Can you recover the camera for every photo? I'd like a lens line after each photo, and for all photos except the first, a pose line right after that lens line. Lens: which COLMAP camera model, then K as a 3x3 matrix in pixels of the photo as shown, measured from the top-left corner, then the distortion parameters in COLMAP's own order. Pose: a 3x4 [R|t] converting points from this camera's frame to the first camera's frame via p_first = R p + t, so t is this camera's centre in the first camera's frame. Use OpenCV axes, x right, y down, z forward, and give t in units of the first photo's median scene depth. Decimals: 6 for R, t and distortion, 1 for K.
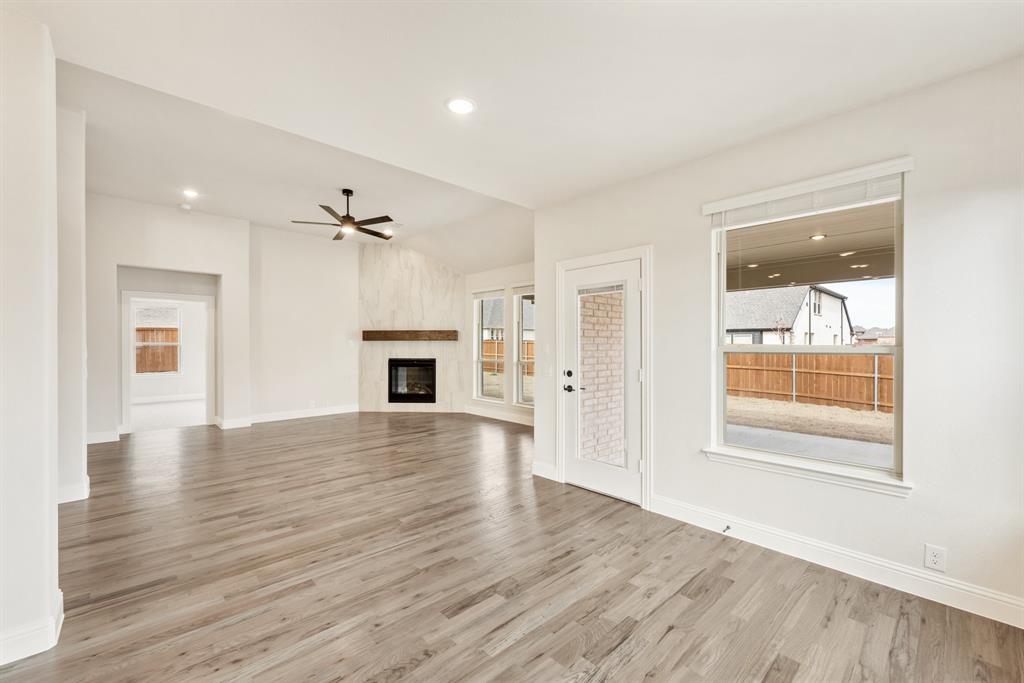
lens RADIAL K [[416.5, 0, 512.0], [0, 416.5, 341.5], [0, 0, 1]] dist [0.000351, 0.000063]
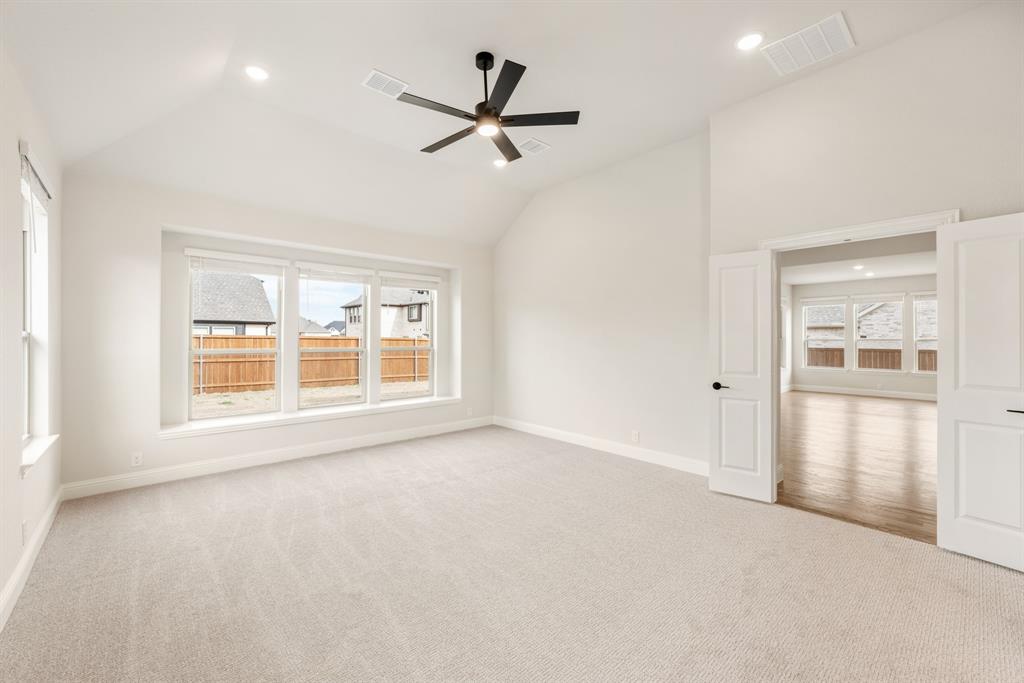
lens RADIAL K [[416.5, 0, 512.0], [0, 416.5, 341.5], [0, 0, 1]] dist [0.000351, 0.000063]
pose [[0.022261, -0.012608, 0.999673, -0.388961], [-0.018934, 0.999736, 0.013030, -0.007274], [-0.999573, -0.019217, 0.022017, 0.332660]]
